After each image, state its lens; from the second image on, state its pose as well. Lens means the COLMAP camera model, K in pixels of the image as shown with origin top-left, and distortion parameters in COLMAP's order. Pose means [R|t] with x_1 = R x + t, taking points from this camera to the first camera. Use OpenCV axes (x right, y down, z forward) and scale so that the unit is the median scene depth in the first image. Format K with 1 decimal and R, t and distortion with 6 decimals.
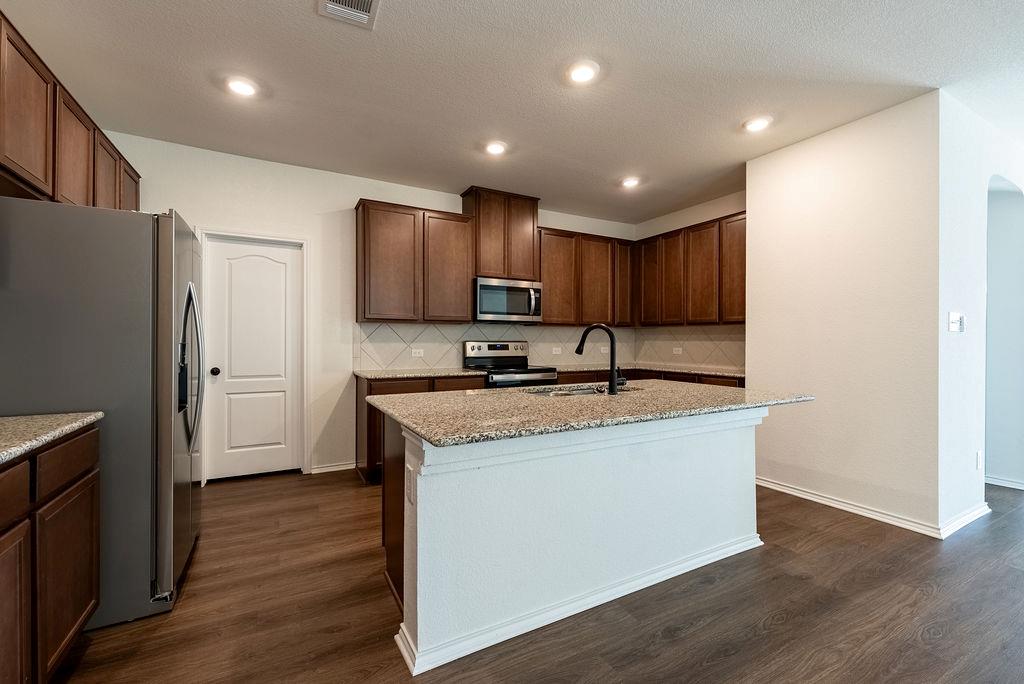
lens RADIAL K [[428.4, 0, 512.0], [0, 428.4, 342.0], [0, 0, 1]] dist [0.000385, 0.000176]
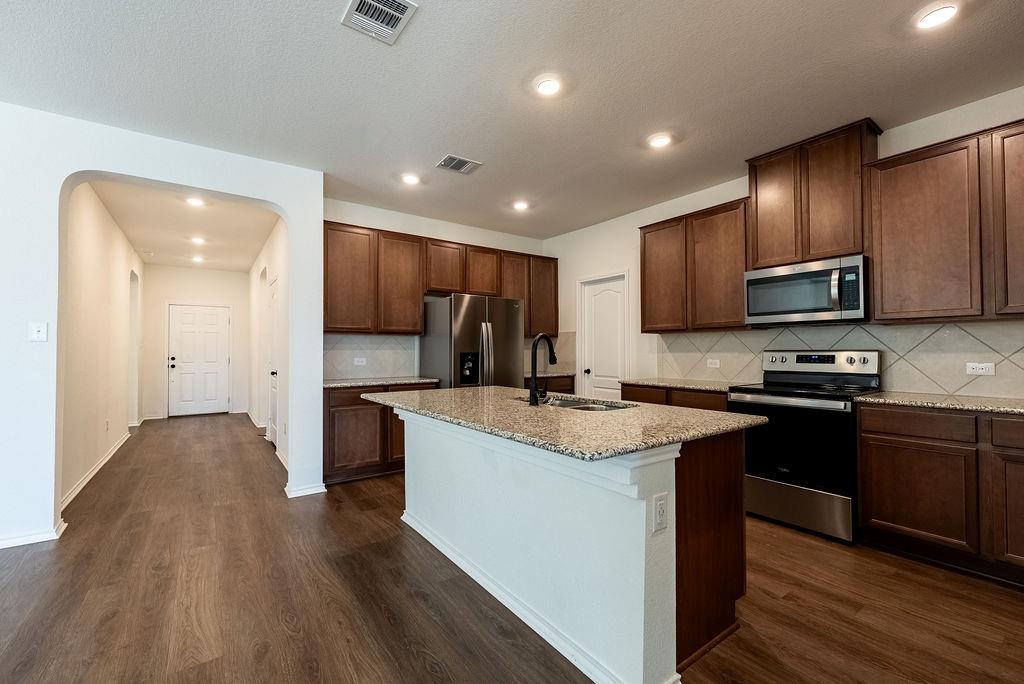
lens RADIAL K [[425.5, 0, 507.8], [0, 425.5, 349.5], [0, 0, 1]] dist [-0.000982, -0.000014]
pose [[0.120870, -0.007021, -0.992643, 0.670840], [-0.000377, 0.999975, -0.007118, 0.001795], [0.992668, 0.001234, 0.120864, 0.465866]]
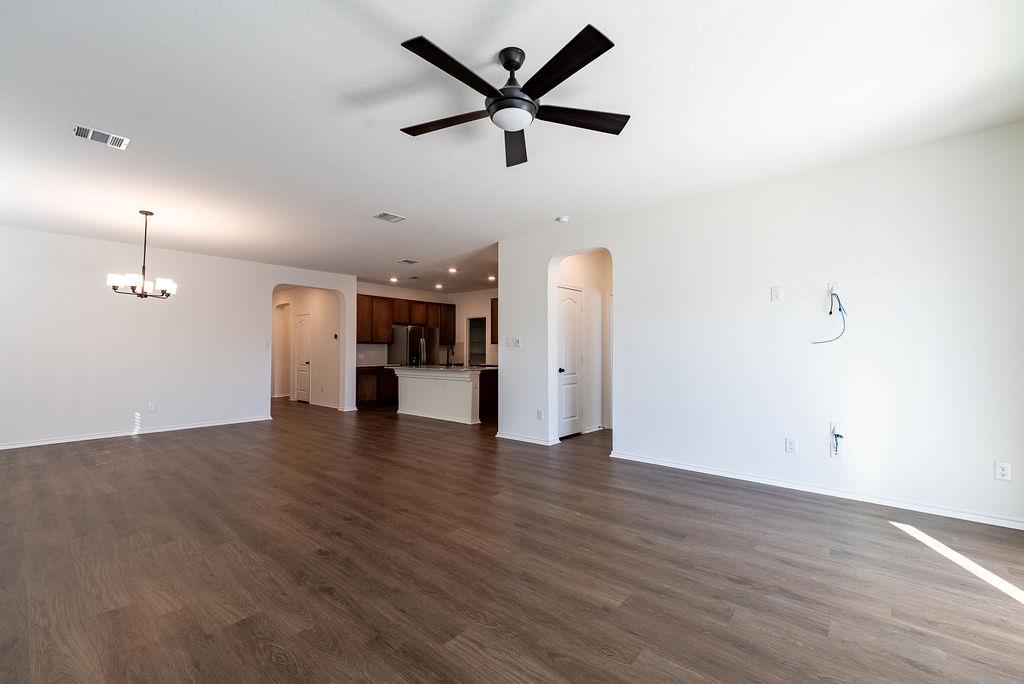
lens RADIAL K [[425.5, 0, 507.8], [0, 425.5, 349.5], [0, 0, 1]] dist [-0.000982, -0.000014]
pose [[0.346661, -0.016451, -0.937846, 0.728609], [0.000972, 0.999852, -0.017179, 0.002989], [0.937990, 0.005044, 0.346625, 0.452652]]
